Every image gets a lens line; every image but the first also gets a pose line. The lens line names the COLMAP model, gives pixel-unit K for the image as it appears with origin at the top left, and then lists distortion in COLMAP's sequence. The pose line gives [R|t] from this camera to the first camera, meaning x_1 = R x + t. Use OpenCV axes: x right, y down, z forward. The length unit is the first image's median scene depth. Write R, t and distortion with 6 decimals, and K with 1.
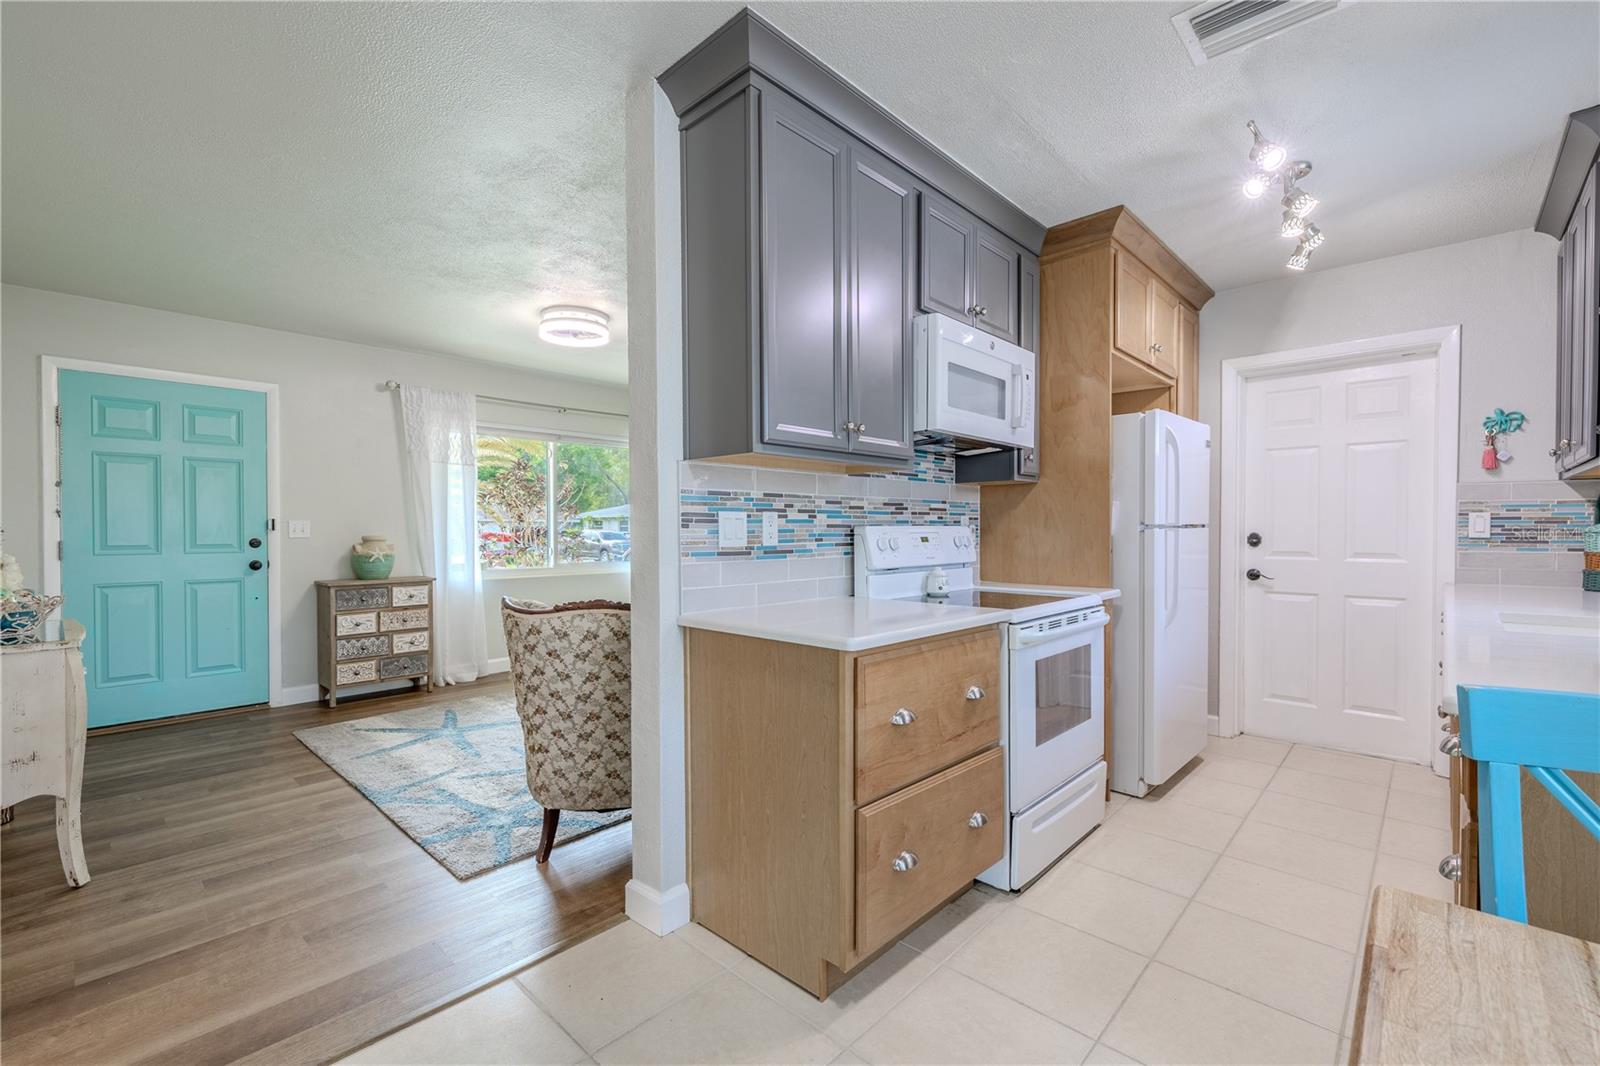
lens RADIAL K [[685.6, 0, 799.0], [0, 685.6, 538.0], [0, 0, 1]] dist [0.001090, -0.000354]
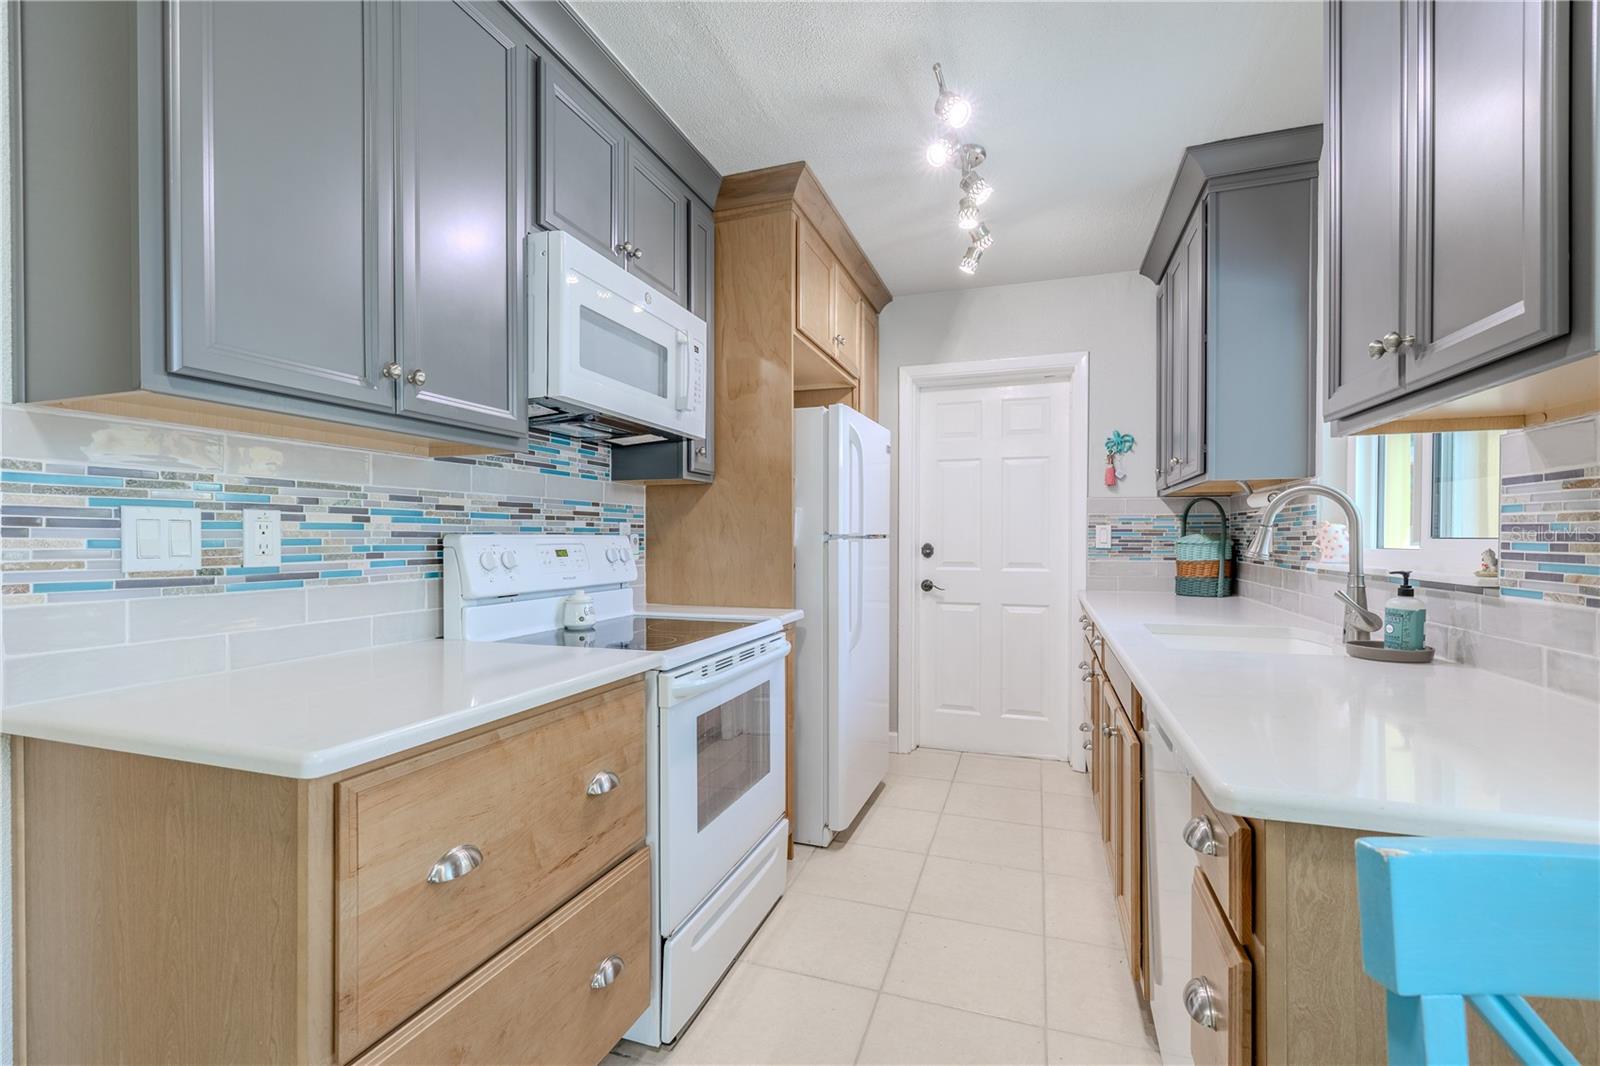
lens RADIAL K [[685.6, 0, 805.0], [0, 685.6, 541.2], [0, 0, 1]] dist [0.001090, -0.000354]
pose [[0.909039, 0.000725, 0.416711, 0.109948], [0.003239, 0.999956, -0.008806, -0.003341], [-0.416700, 0.009355, 0.908996, 0.212772]]
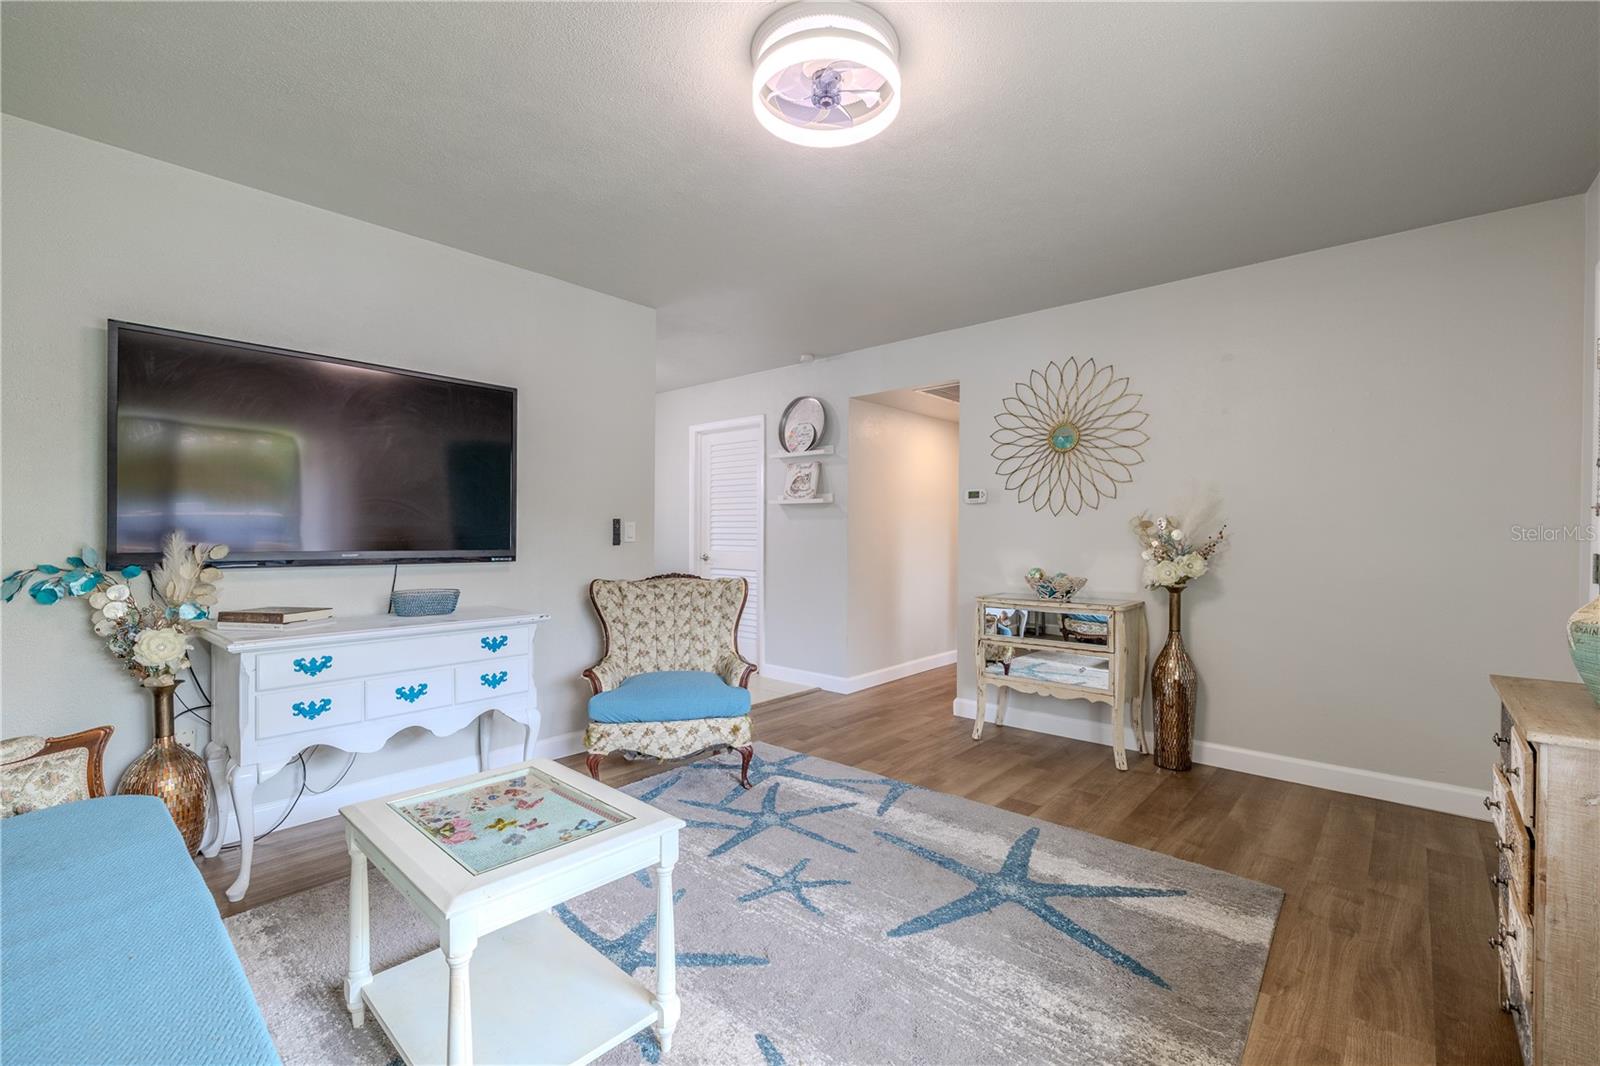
lens RADIAL K [[685.6, 0, 811.1], [0, 685.6, 537.8], [0, 0, 1]] dist [0.001090, -0.000354]
pose [[-0.999158, -0.002069, -0.040975, -0.440582], [-0.002957, 0.999762, 0.021631, -0.029164], [0.040920, 0.021734, -0.998926, 2.125709]]
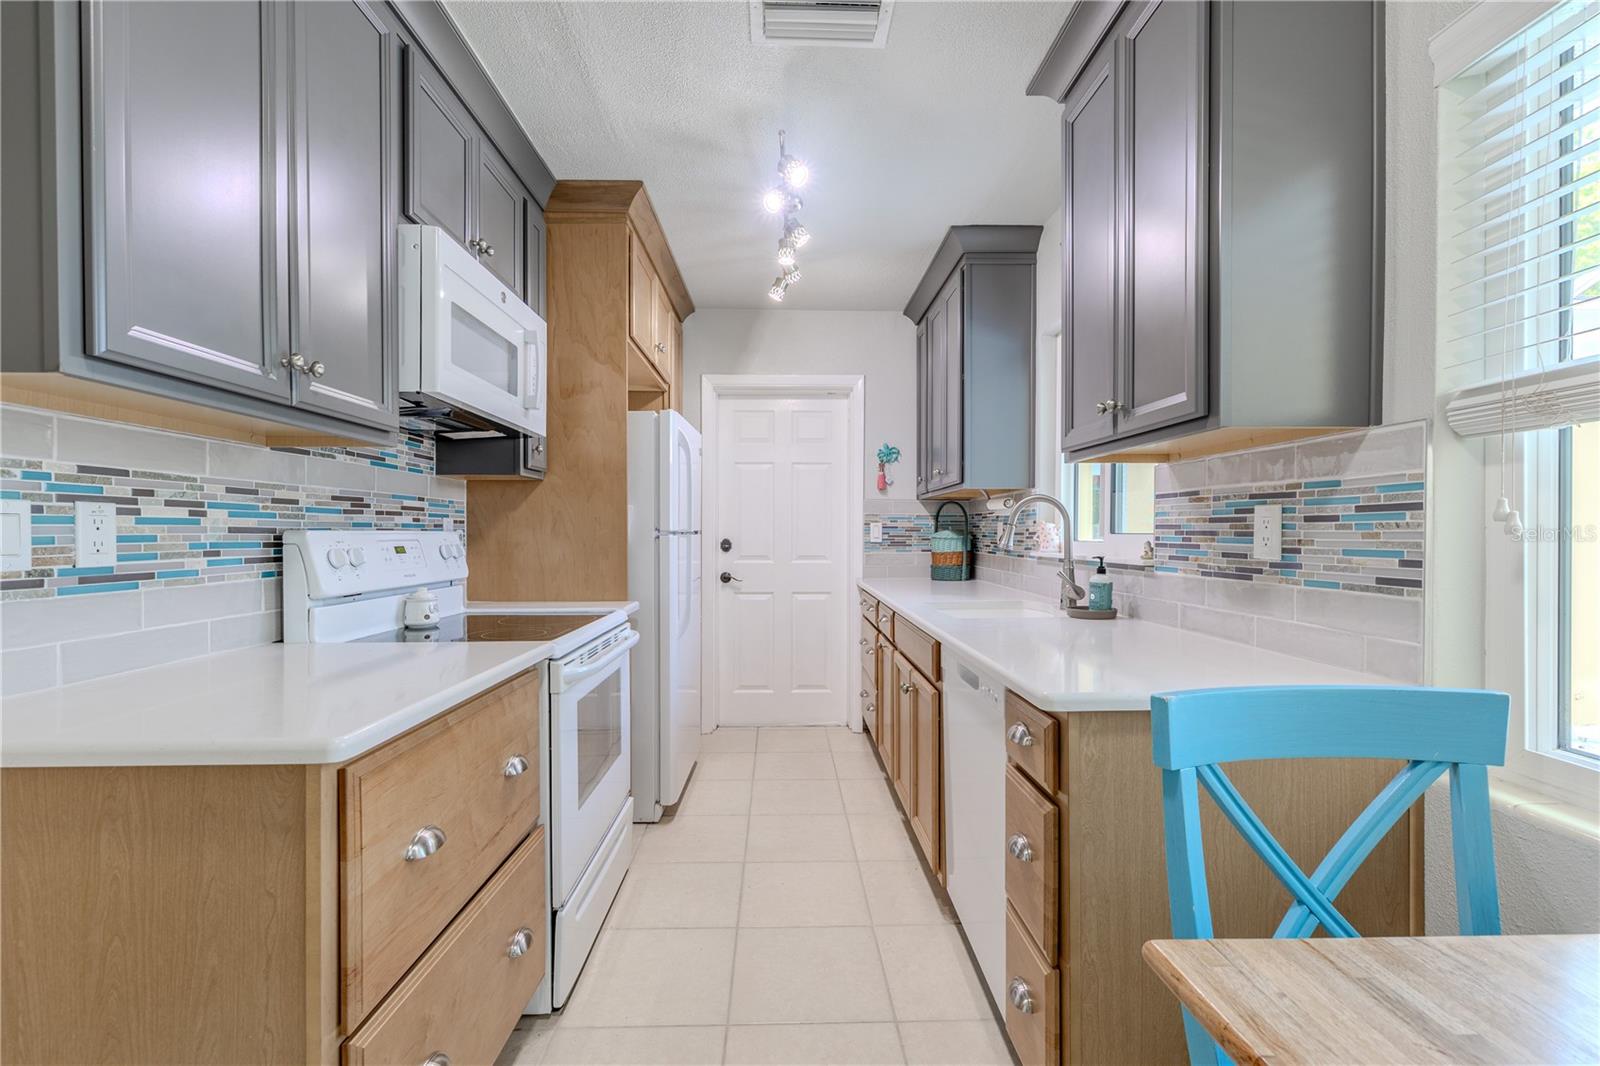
lens RADIAL K [[685.6, 0, 795.2], [0, 685.6, 537.0], [0, 0, 1]] dist [0.001090, -0.000354]
pose [[0.706265, -0.001256, 0.707946, -0.028866], [0.008482, 0.999942, -0.006689, -0.002867], [-0.707897, 0.010729, 0.706235, 0.202193]]
